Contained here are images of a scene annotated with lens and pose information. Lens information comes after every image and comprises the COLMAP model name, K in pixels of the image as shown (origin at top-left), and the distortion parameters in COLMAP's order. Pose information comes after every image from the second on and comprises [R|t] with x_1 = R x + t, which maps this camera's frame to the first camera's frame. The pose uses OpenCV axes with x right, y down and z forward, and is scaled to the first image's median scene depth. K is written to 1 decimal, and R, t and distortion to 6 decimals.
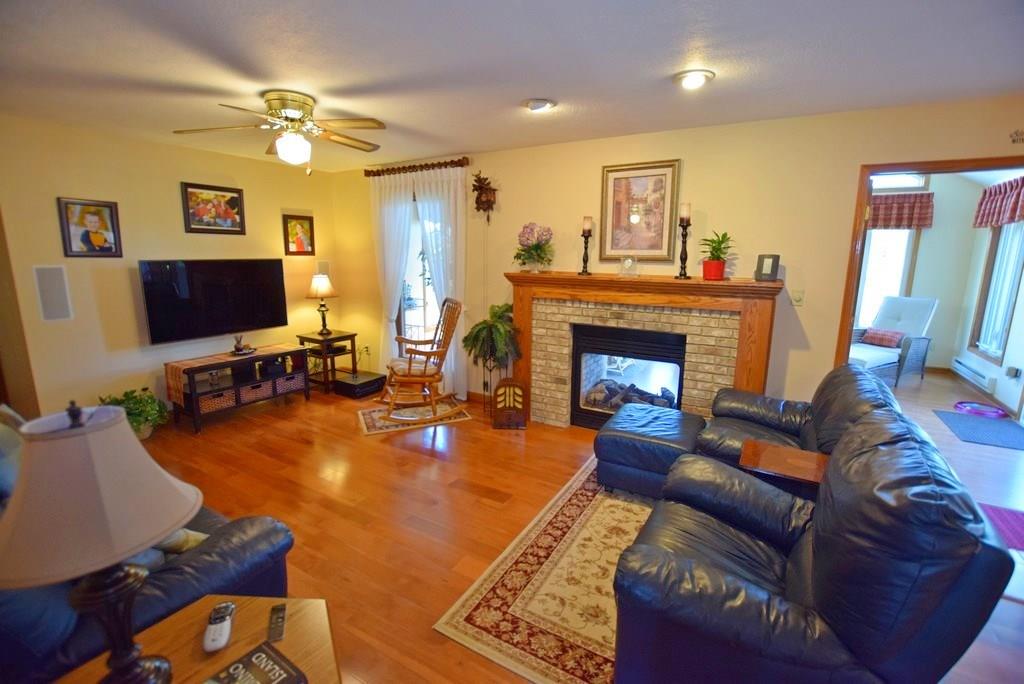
lens RADIAL K [[449.2, 0, 516.6], [0, 449.2, 339.9], [0, 0, 1]] dist [-0.028272, 0.001427]
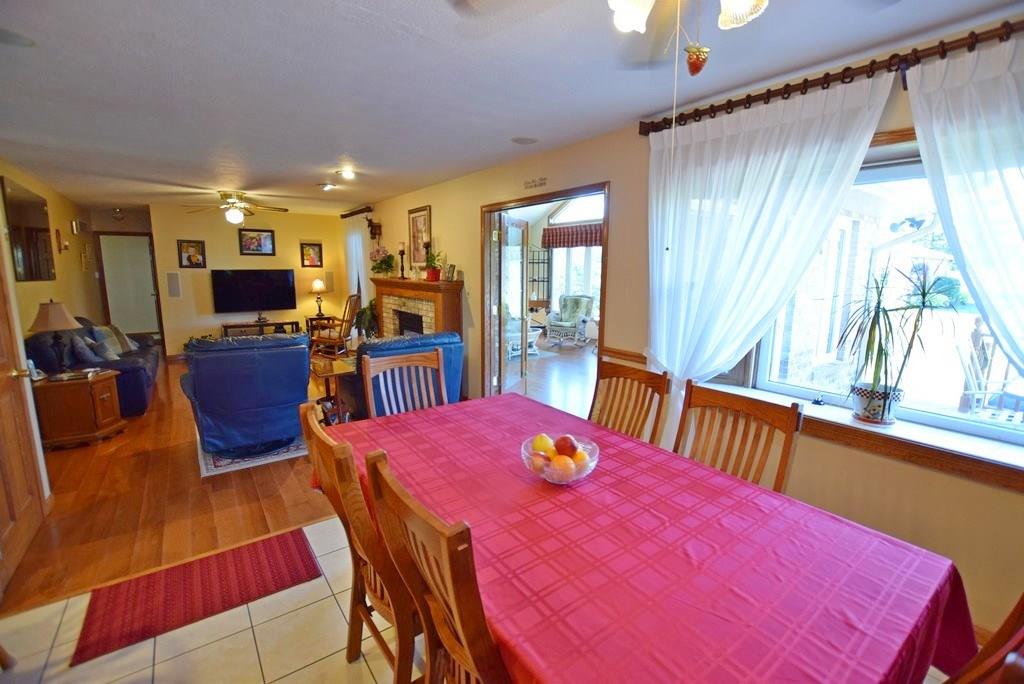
lens RADIAL K [[449.2, 0, 517.4], [0, 449.2, 342.6], [0, 0, 1]] dist [-0.028272, 0.001427]
pose [[0.921235, 0.061624, -0.384095, 1.156537], [-0.071302, 0.997394, -0.010993, 0.066934], [0.382417, 0.037514, 0.923228, -0.289091]]
